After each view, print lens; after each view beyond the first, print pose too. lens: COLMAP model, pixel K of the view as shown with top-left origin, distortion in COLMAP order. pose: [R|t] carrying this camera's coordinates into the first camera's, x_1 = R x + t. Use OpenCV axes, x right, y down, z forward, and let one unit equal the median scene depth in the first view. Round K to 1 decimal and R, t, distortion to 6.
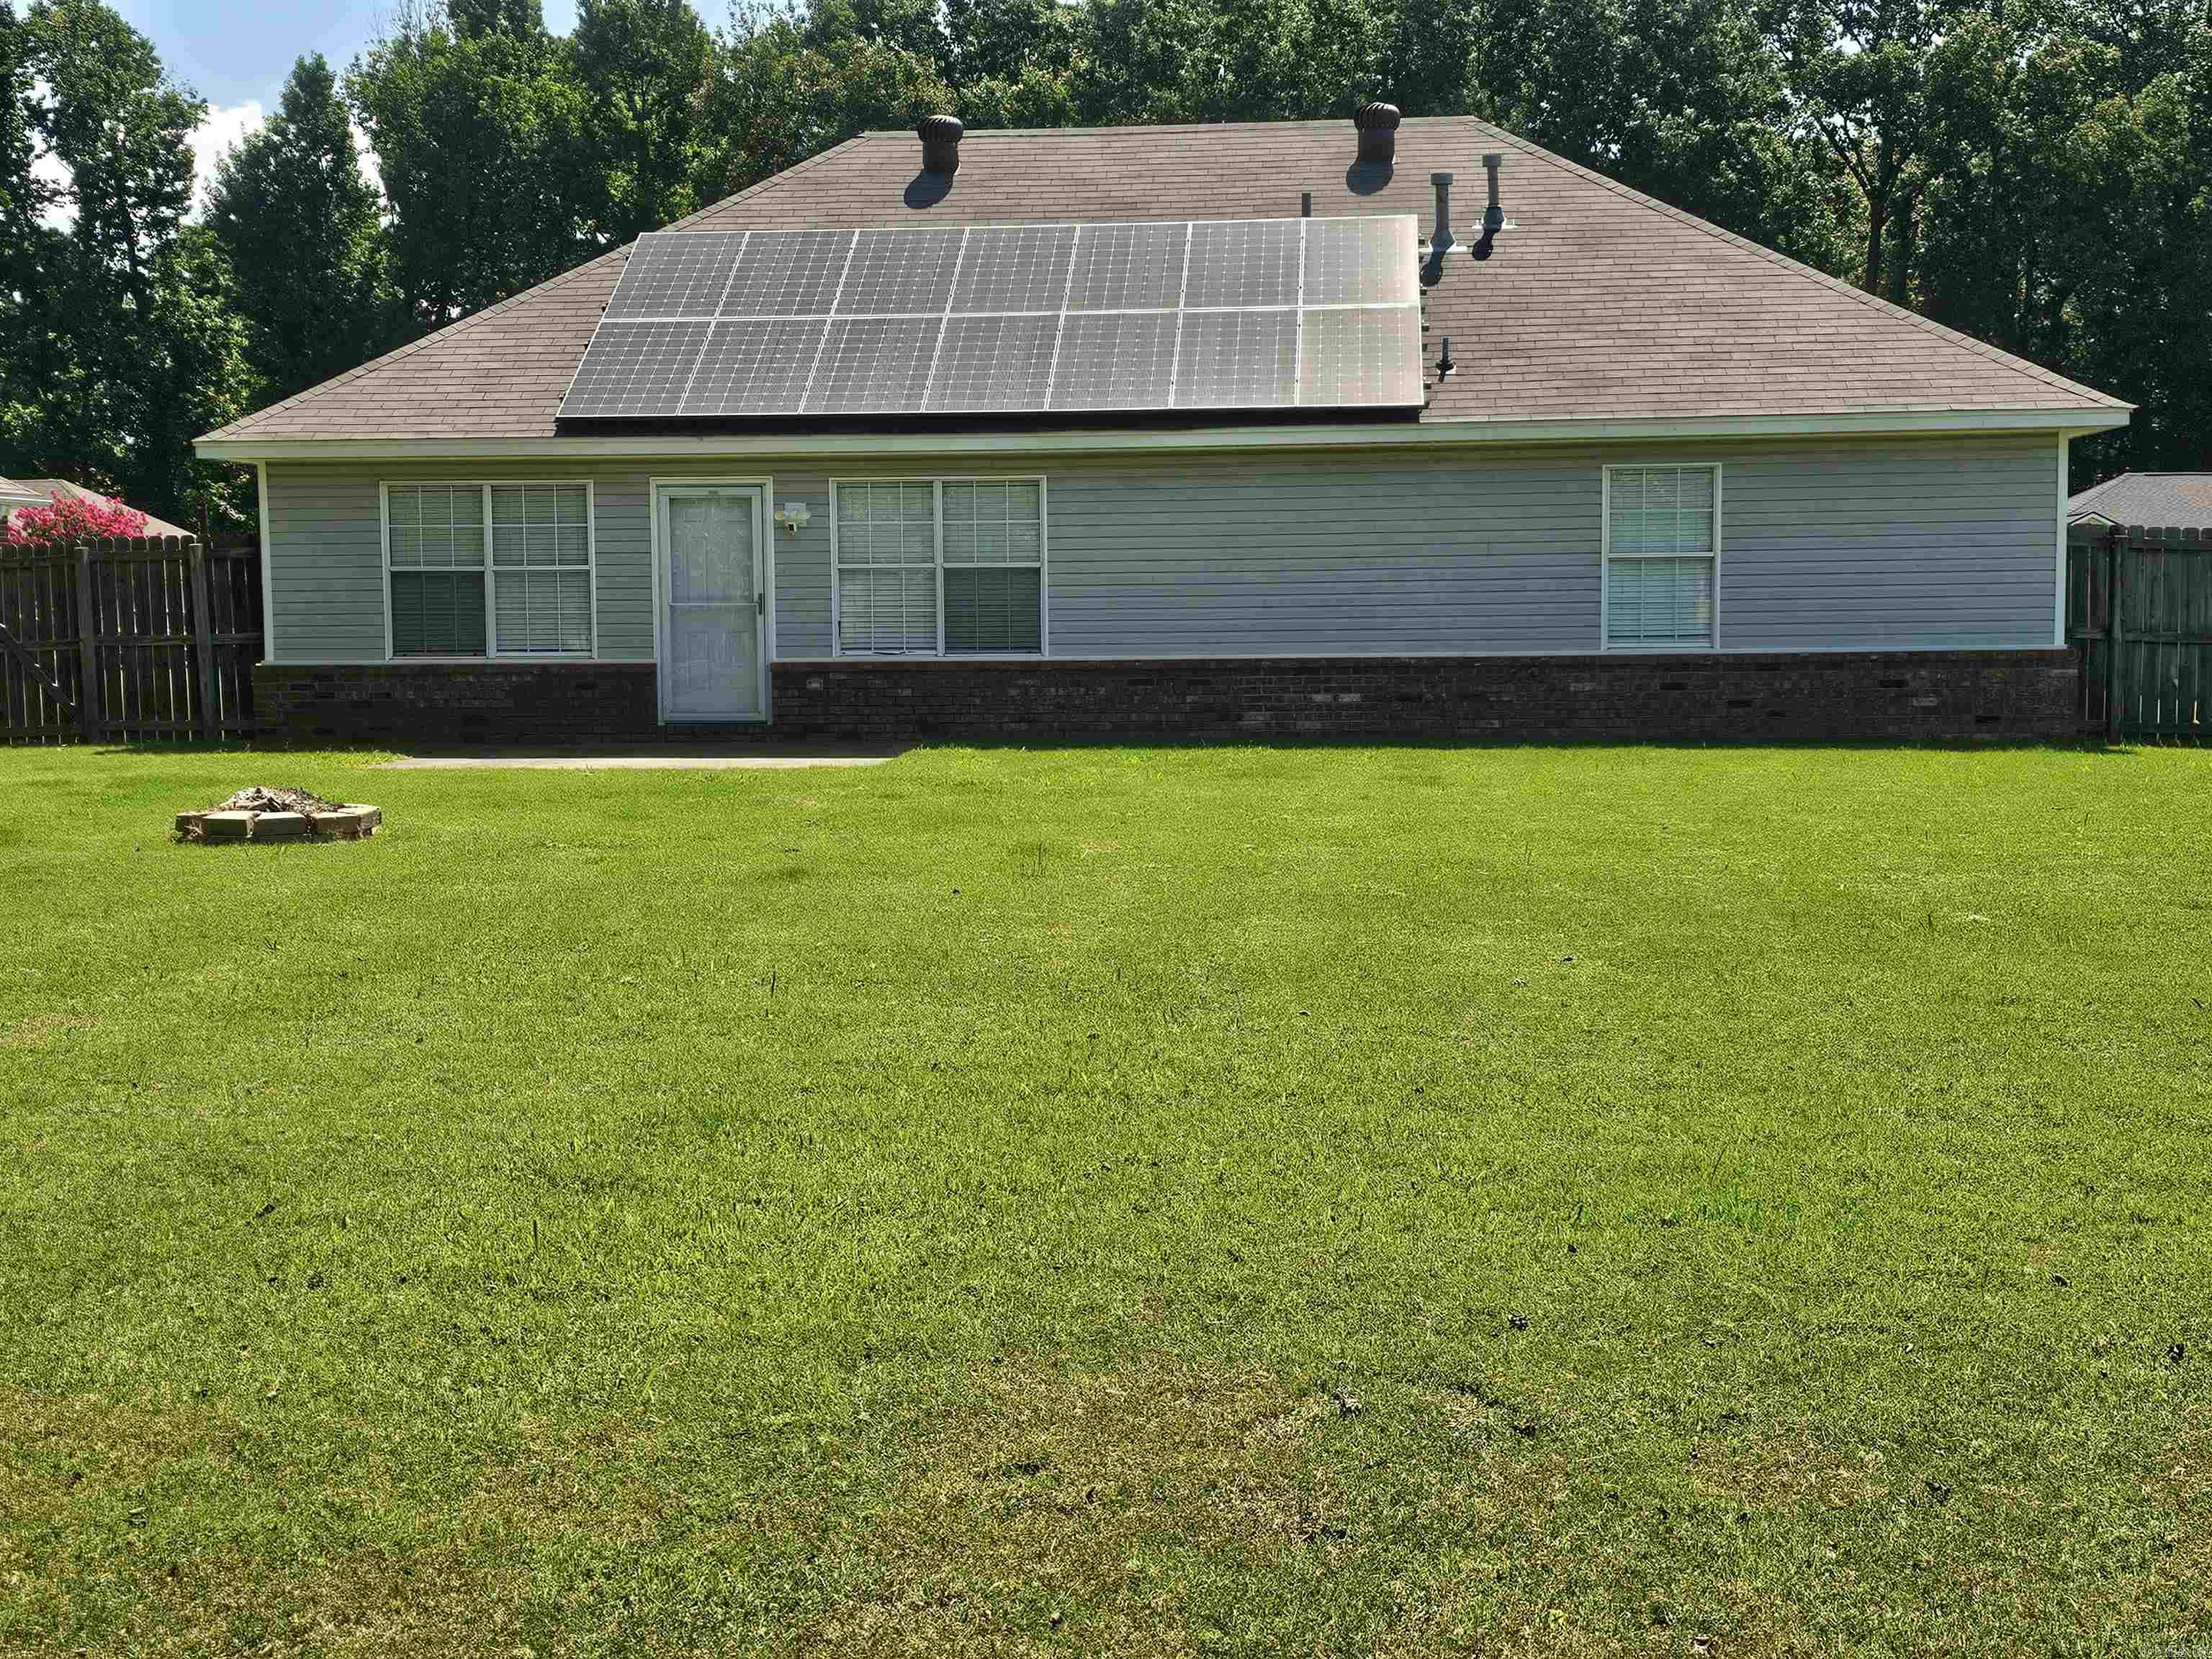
lens RADIAL K [[2612.1, 0, 1081.0], [0, 2612.1, 822.6], [0, 0, 1]] dist [0.121785, -0.236820]
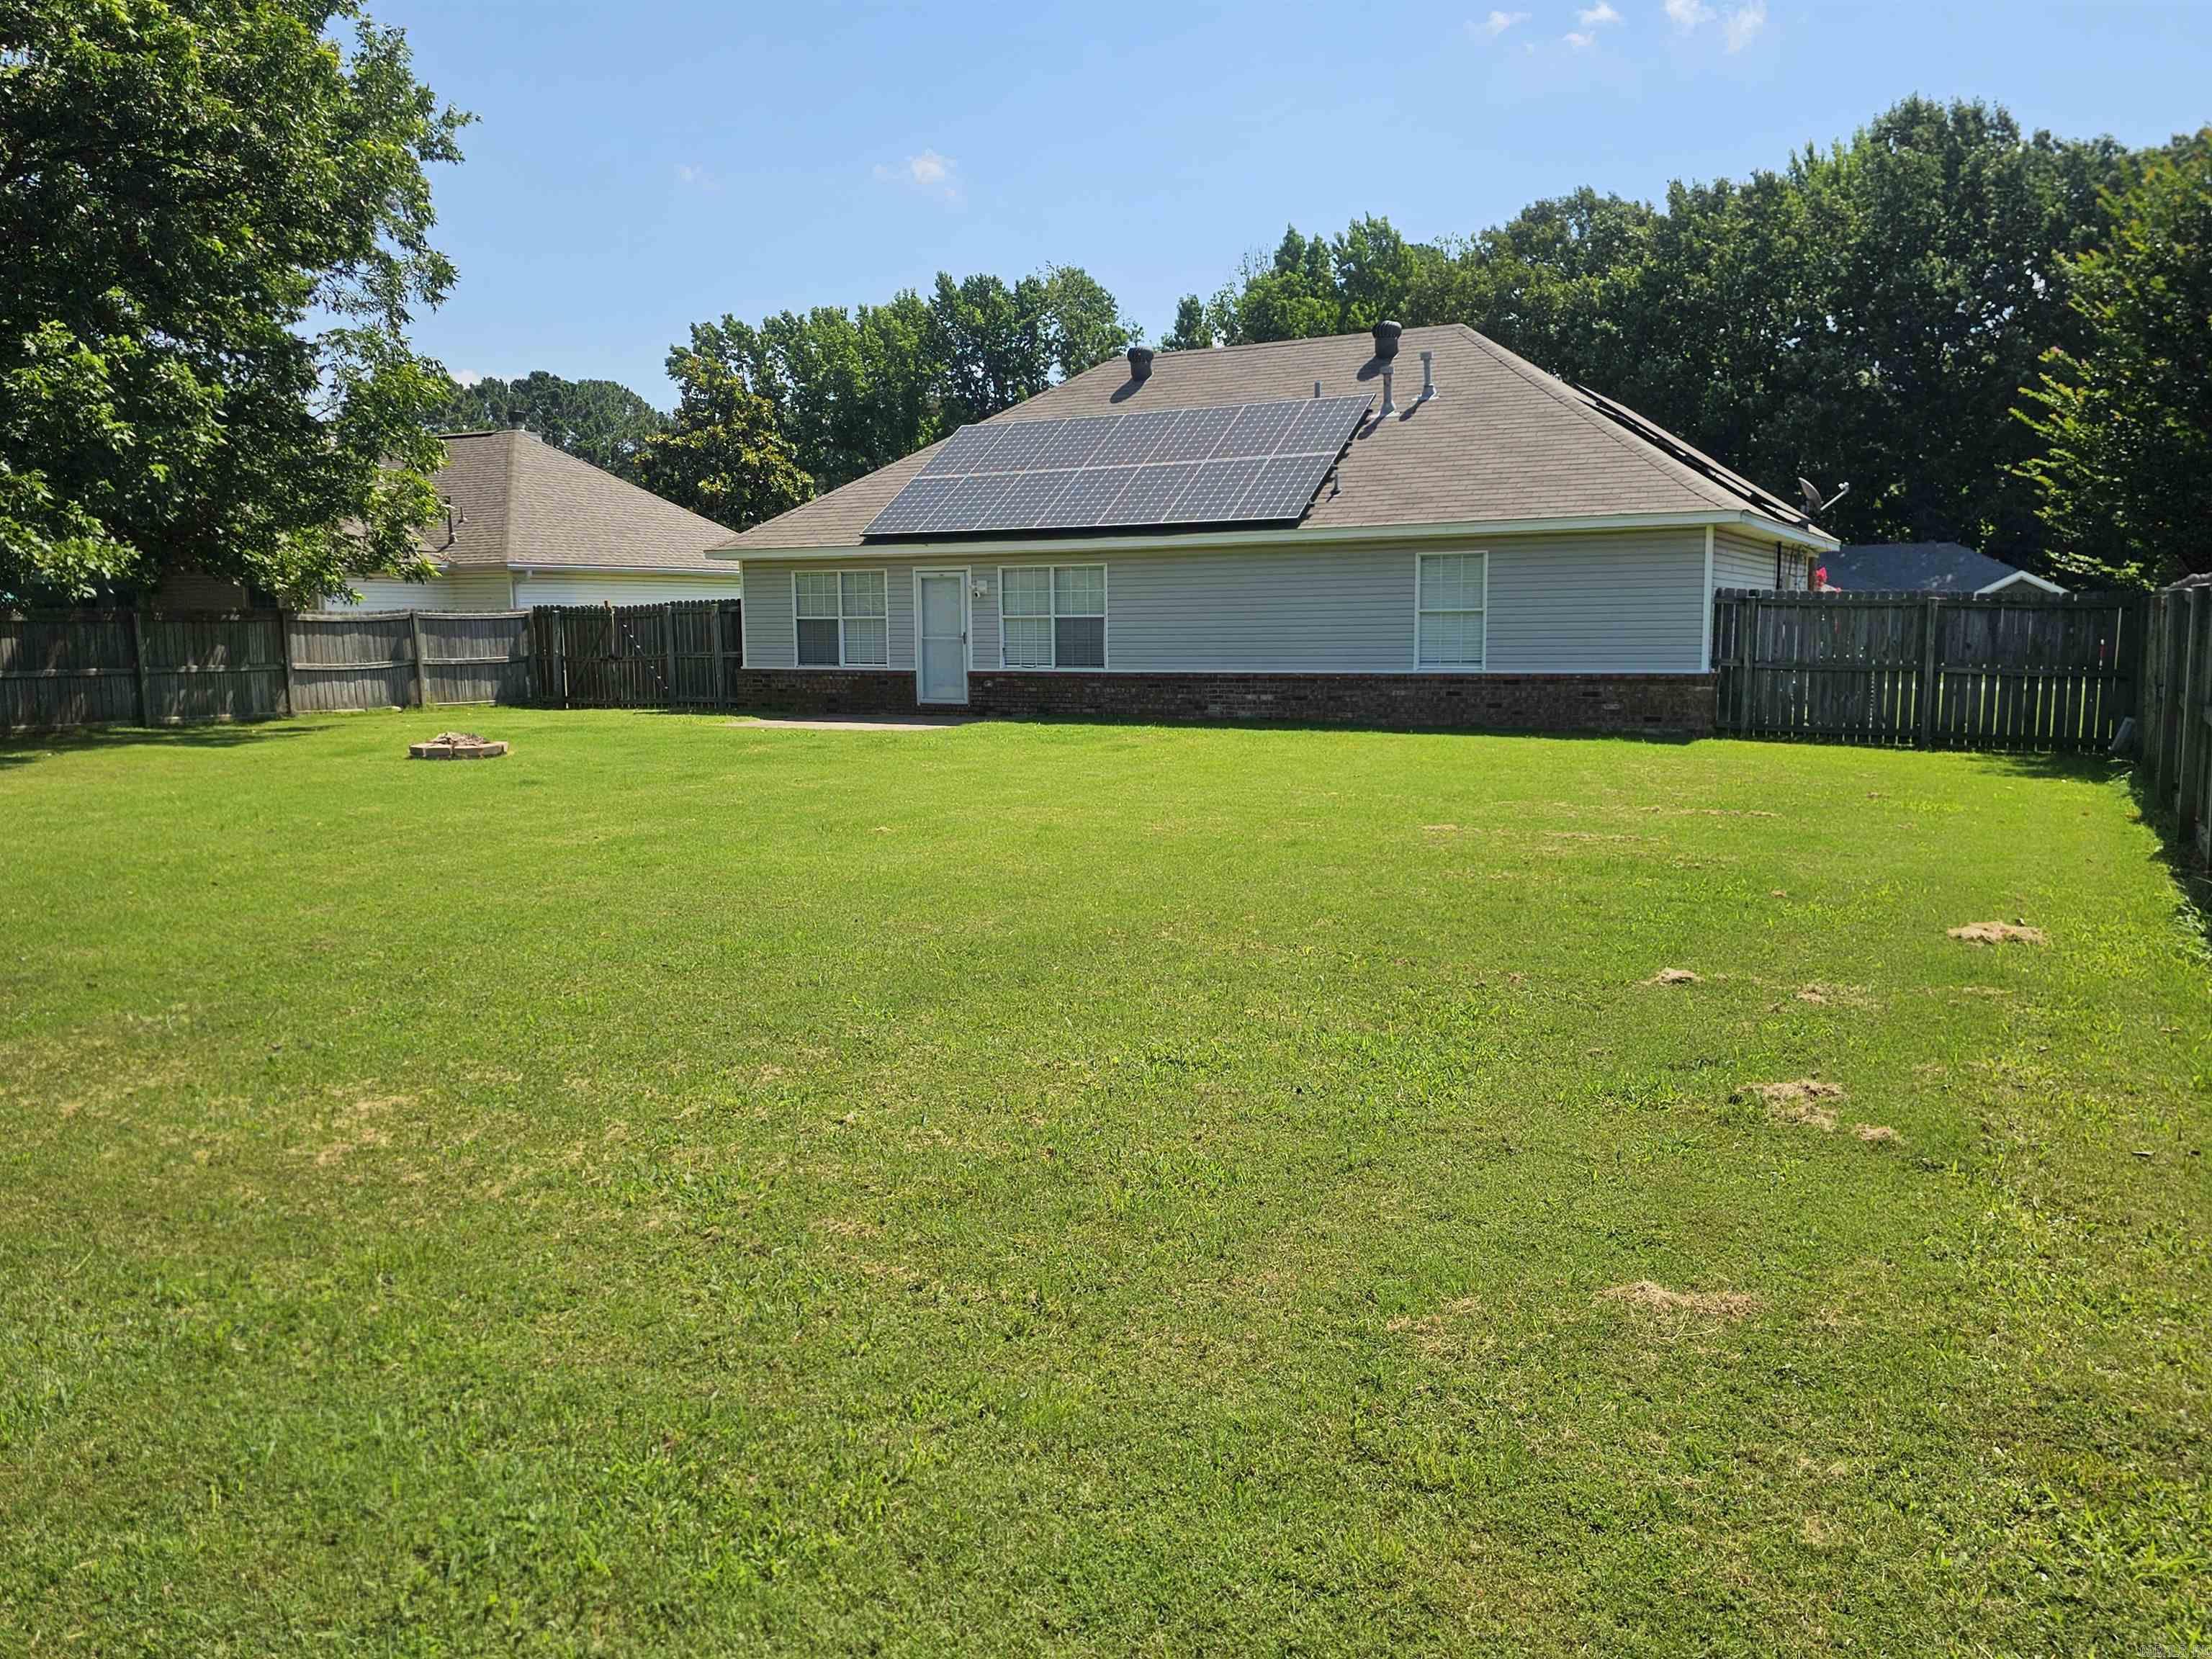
lens RADIAL K [[1654.6, 0, 1106.0], [0, 1654.6, 829.5], [0, 0, 1]] dist [0.083853, -0.090006]
pose [[0.926394, 0.047980, -0.373486, 0.392303], [-0.033175, 0.998392, 0.045971, -0.009071], [0.375091, -0.030197, 0.926496, -0.004413]]
